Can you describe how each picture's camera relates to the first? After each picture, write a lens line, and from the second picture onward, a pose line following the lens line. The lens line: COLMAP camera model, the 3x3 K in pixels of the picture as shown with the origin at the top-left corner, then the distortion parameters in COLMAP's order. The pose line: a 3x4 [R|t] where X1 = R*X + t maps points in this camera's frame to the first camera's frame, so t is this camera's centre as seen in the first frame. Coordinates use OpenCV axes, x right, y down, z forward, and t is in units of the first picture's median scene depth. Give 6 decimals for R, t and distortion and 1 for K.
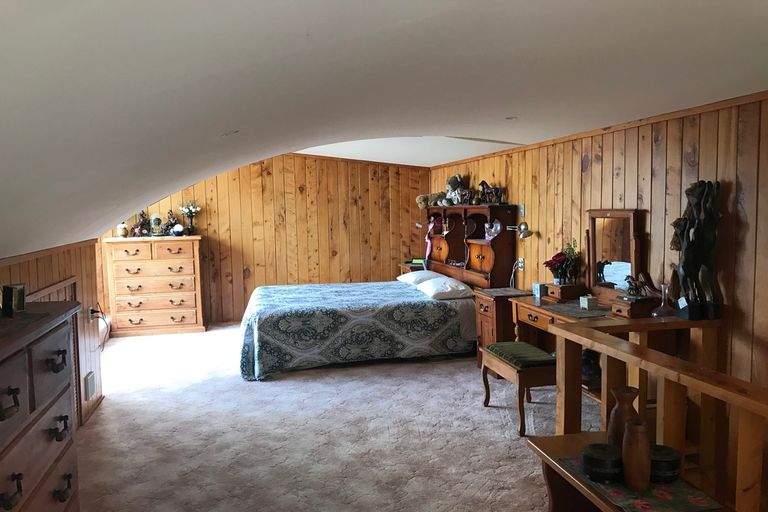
lens RADIAL K [[640.5, 0, 384.0], [0, 640.5, 256.0], [0, 0, 1]] dist [0.046660, -0.009464]
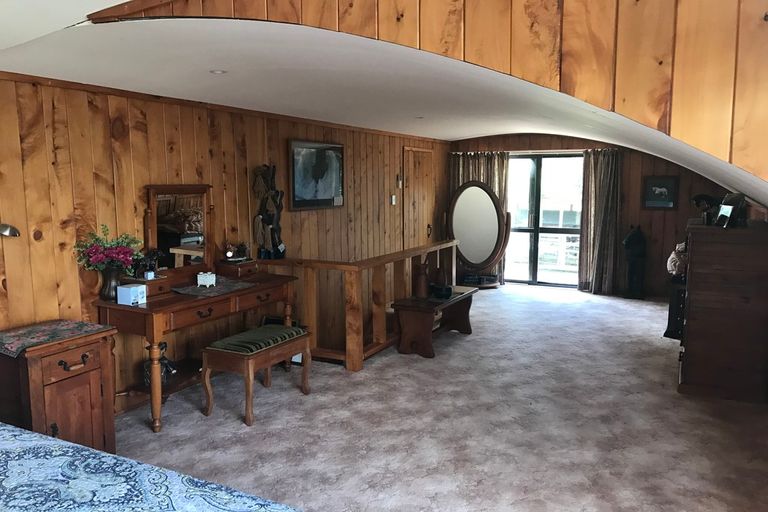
lens RADIAL K [[640.5, 0, 384.0], [0, 640.5, 256.0], [0, 0, 1]] dist [0.046660, -0.009464]
pose [[-0.771230, -0.053599, 0.634296, -0.378566], [0.071185, 0.982937, 0.169612, -0.082367], [-0.632564, 0.175962, -0.754255, 1.158685]]
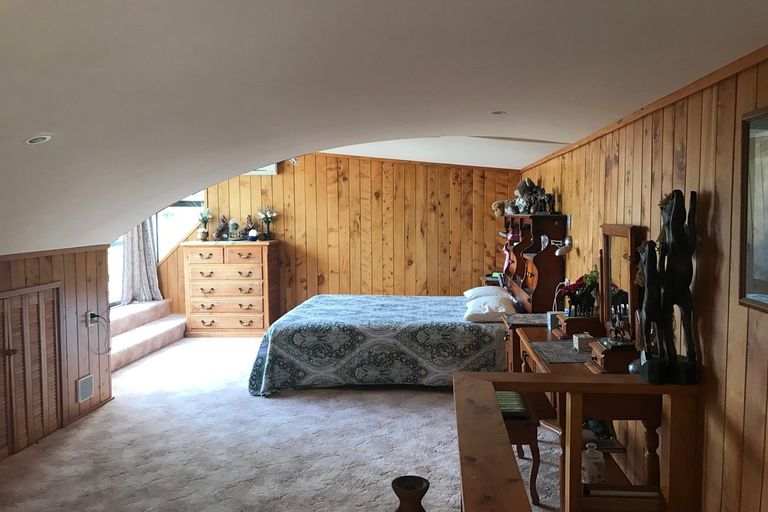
lens RADIAL K [[640.5, 0, 384.0], [0, 640.5, 256.0], [0, 0, 1]] dist [0.046660, -0.009464]
pose [[0.950626, 0.030652, -0.308820, 0.242398], [-0.031378, 0.999504, 0.002617, -0.021152], [0.308747, 0.007202, 0.951117, 0.130104]]
